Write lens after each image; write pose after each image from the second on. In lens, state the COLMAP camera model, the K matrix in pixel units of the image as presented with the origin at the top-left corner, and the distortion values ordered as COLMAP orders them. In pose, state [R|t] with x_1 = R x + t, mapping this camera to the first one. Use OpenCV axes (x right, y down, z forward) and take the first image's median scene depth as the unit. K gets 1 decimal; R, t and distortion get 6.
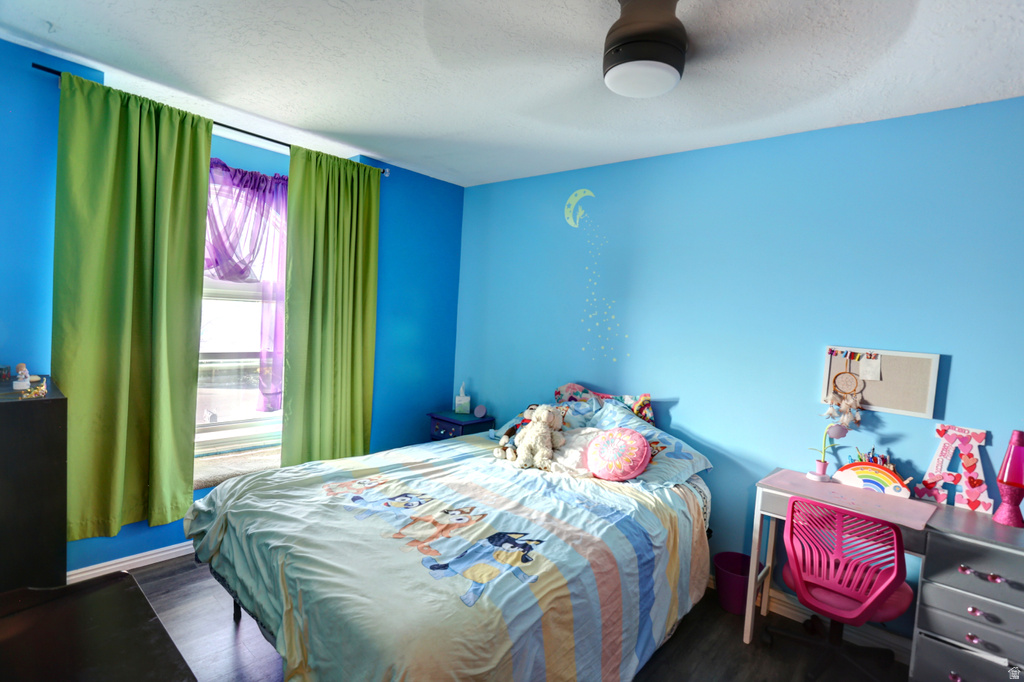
lens RADIAL K [[497.7, 0, 512.0], [0, 497.7, 341.0], [0, 0, 1]] dist [-0.067788, 0.030510]
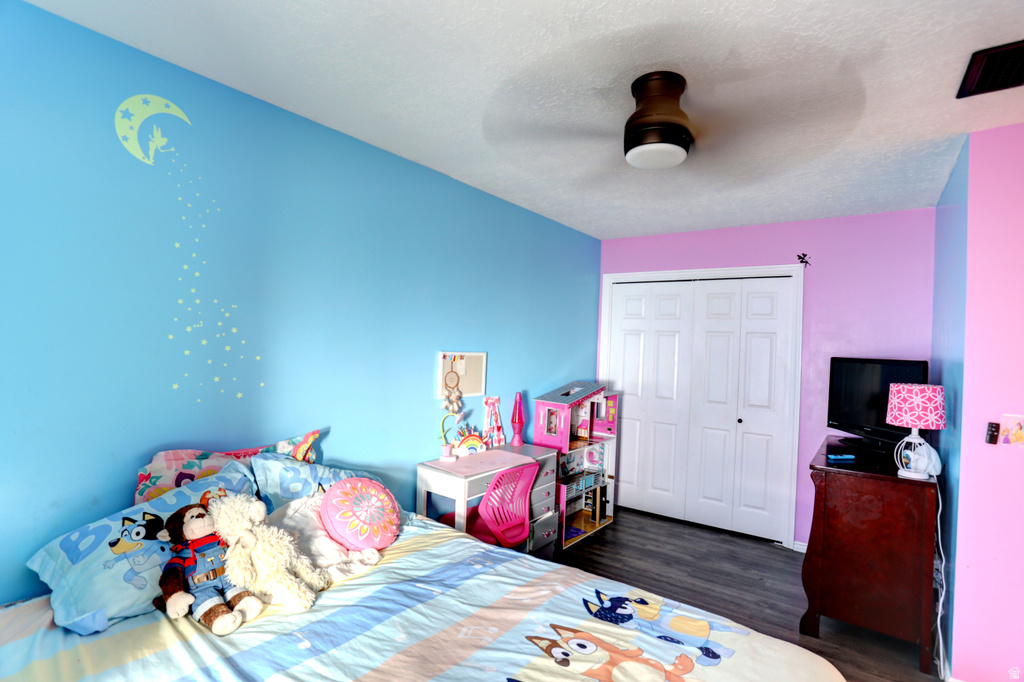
lens RADIAL K [[497.7, 0, 512.0], [0, 497.7, 341.0], [0, 0, 1]] dist [-0.067788, 0.030510]
pose [[-0.083017, -0.060310, 0.994722, -0.628081], [0.008462, 0.998088, 0.061220, -0.095790], [-0.996512, 0.013500, -0.082348, 0.945425]]
